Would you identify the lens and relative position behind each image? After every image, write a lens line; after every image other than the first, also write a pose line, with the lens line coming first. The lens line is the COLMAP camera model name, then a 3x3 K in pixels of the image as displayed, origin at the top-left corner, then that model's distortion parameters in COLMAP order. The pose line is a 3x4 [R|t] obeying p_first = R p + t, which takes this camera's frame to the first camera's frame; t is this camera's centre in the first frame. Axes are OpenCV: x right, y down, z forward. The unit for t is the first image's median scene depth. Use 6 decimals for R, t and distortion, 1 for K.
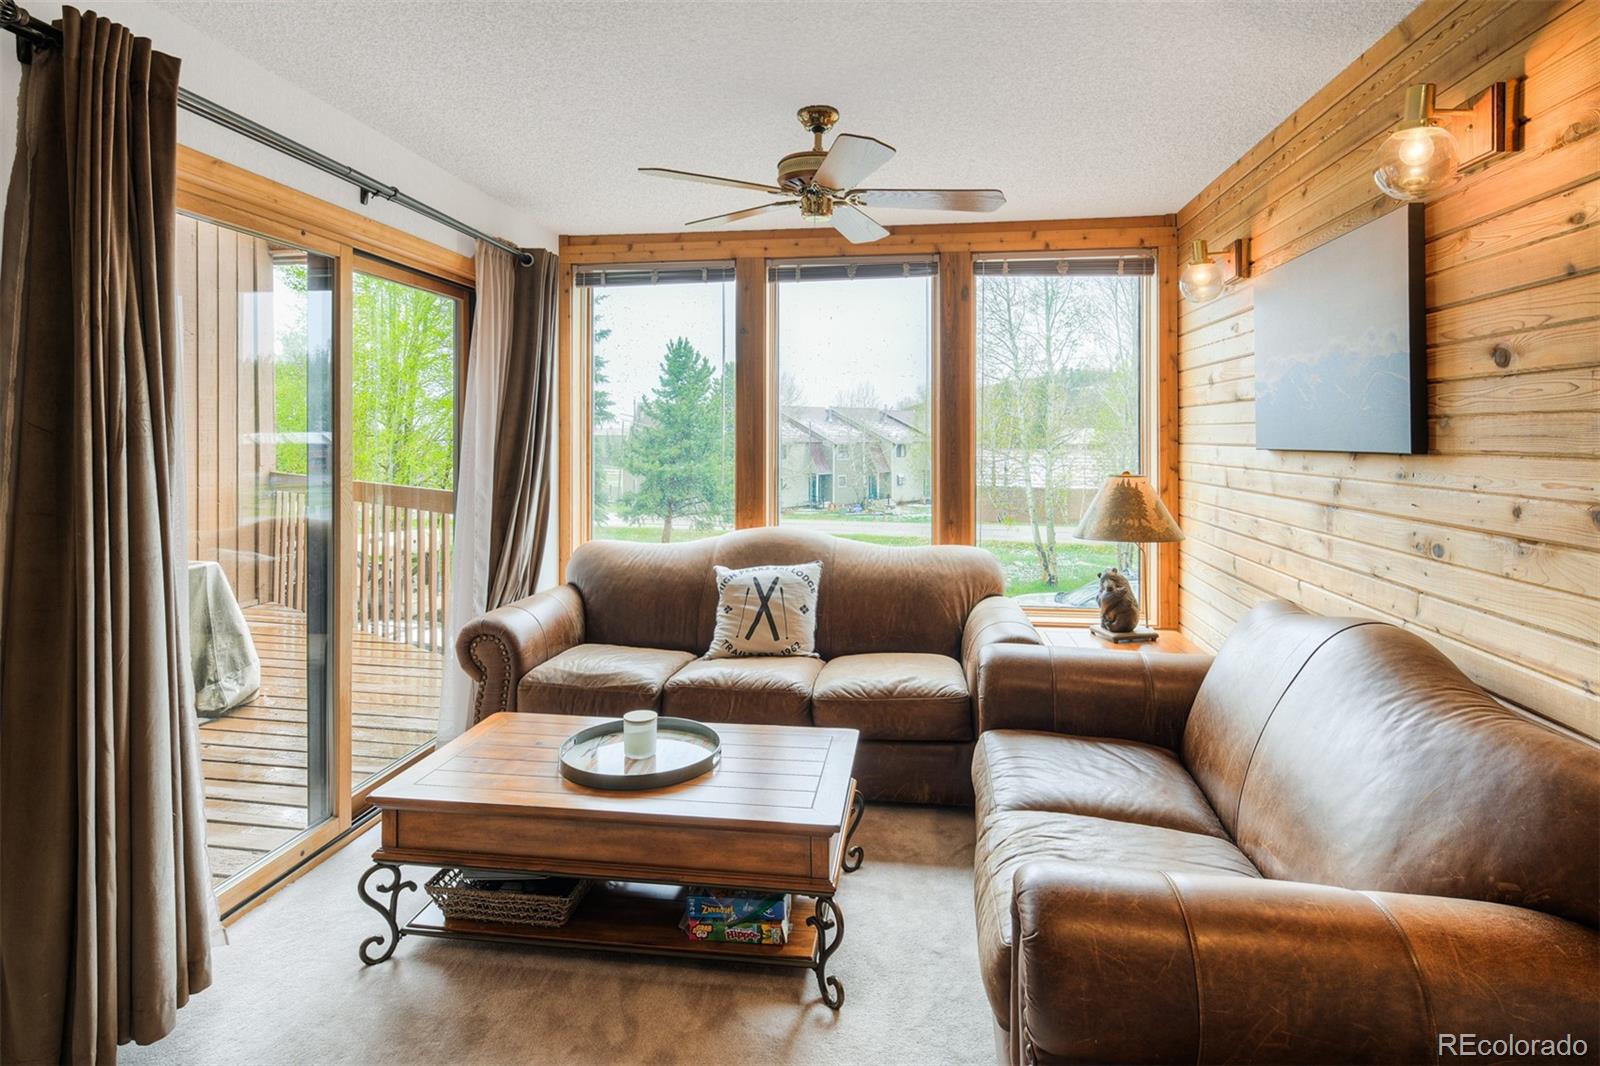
lens RADIAL K [[814.0, 0, 810.2], [0, 814.0, 426.2], [0, 0, 1]] dist [-0.003208, -0.000298]
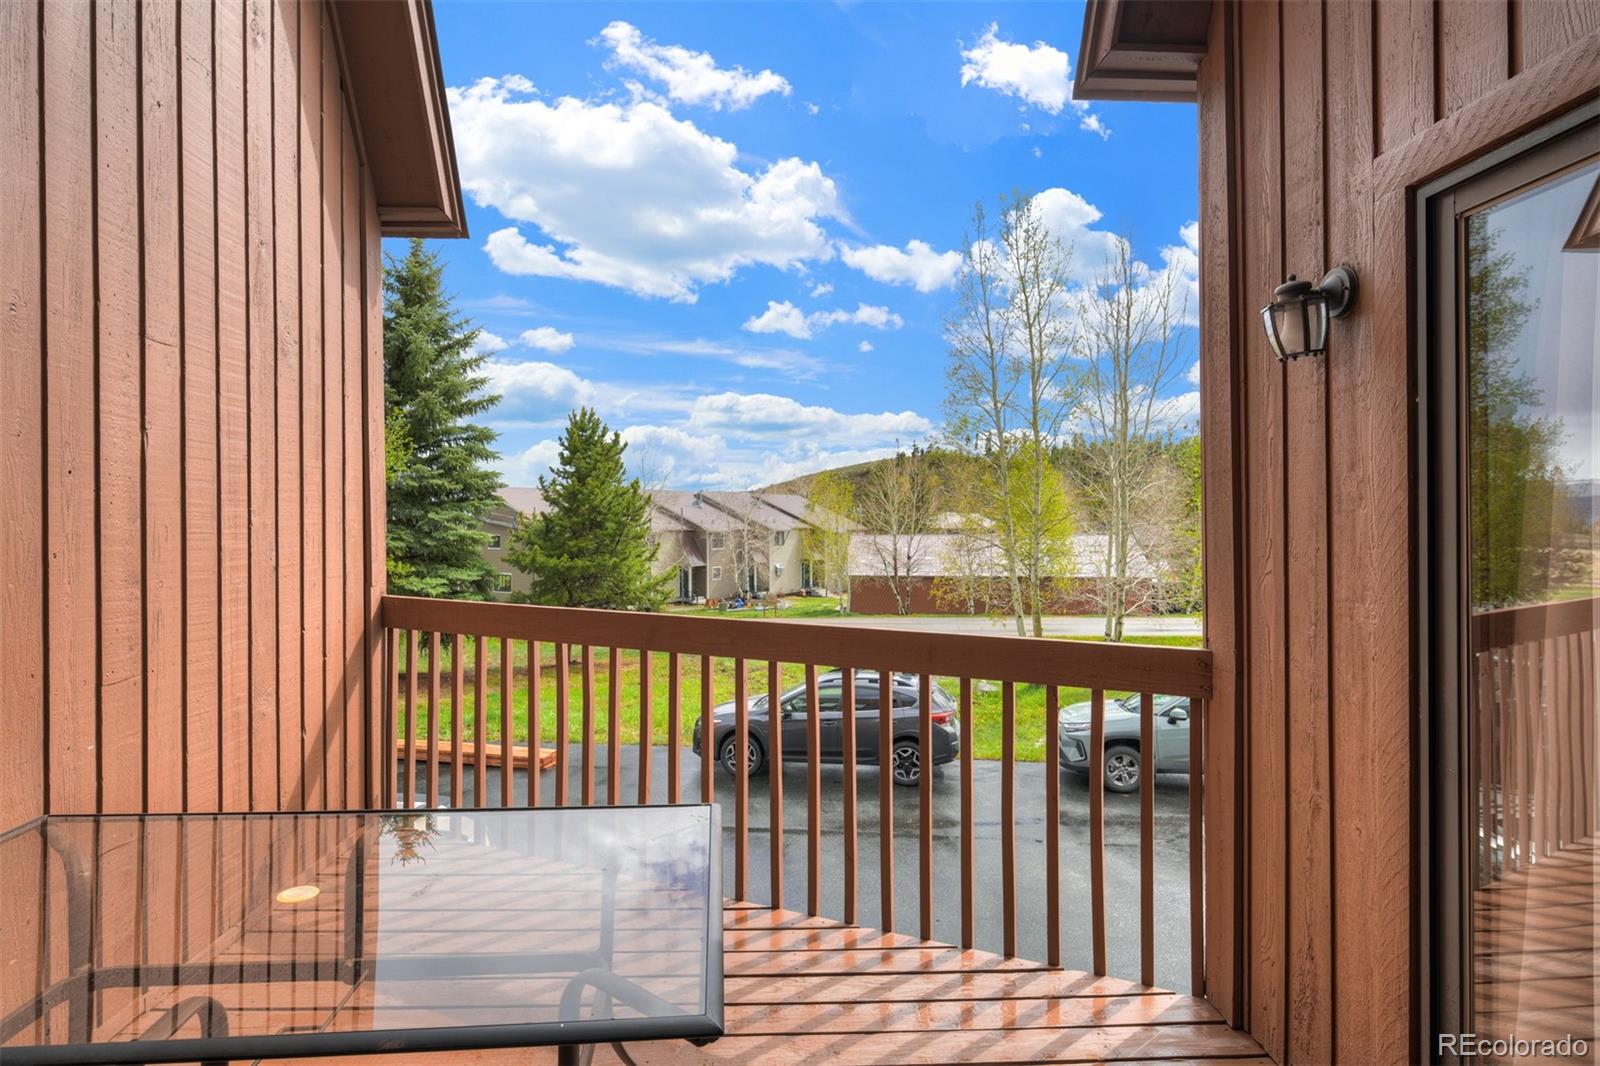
lens RADIAL K [[890.9, 0, 803.5], [0, 890.9, 525.3], [0, 0, 1]] dist [-0.006192, -0.000828]
pose [[0.983205, -0.012866, 0.182048, -0.960528], [0.010281, 0.999833, 0.015138, 0.011438], [-0.182212, -0.013012, 0.983173, 0.517714]]
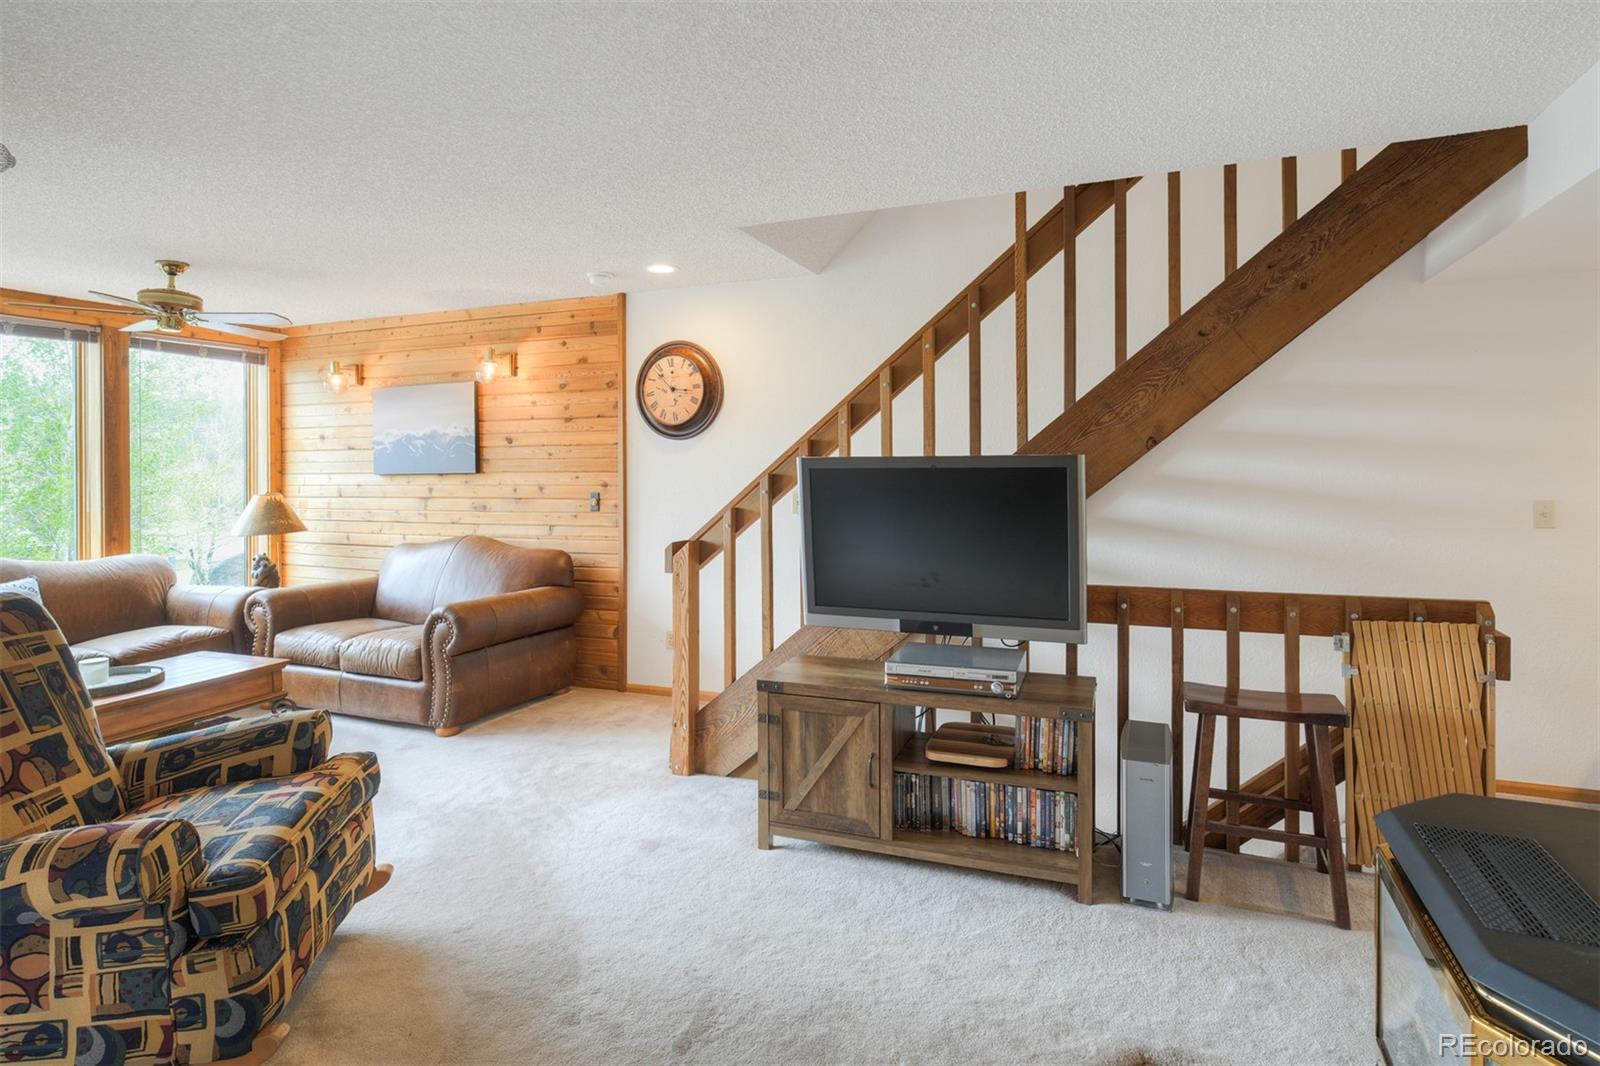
lens RADIAL K [[798.3, 0, 827.4], [0, 798.3, 472.8], [0, 0, 1]] dist [0.000808, -0.000996]
pose [[0.233667, -0.014735, 0.972205, -0.933806], [0.001662, 0.999890, 0.014755, -0.002778], [-0.972315, -0.001831, 0.233665, -0.454591]]
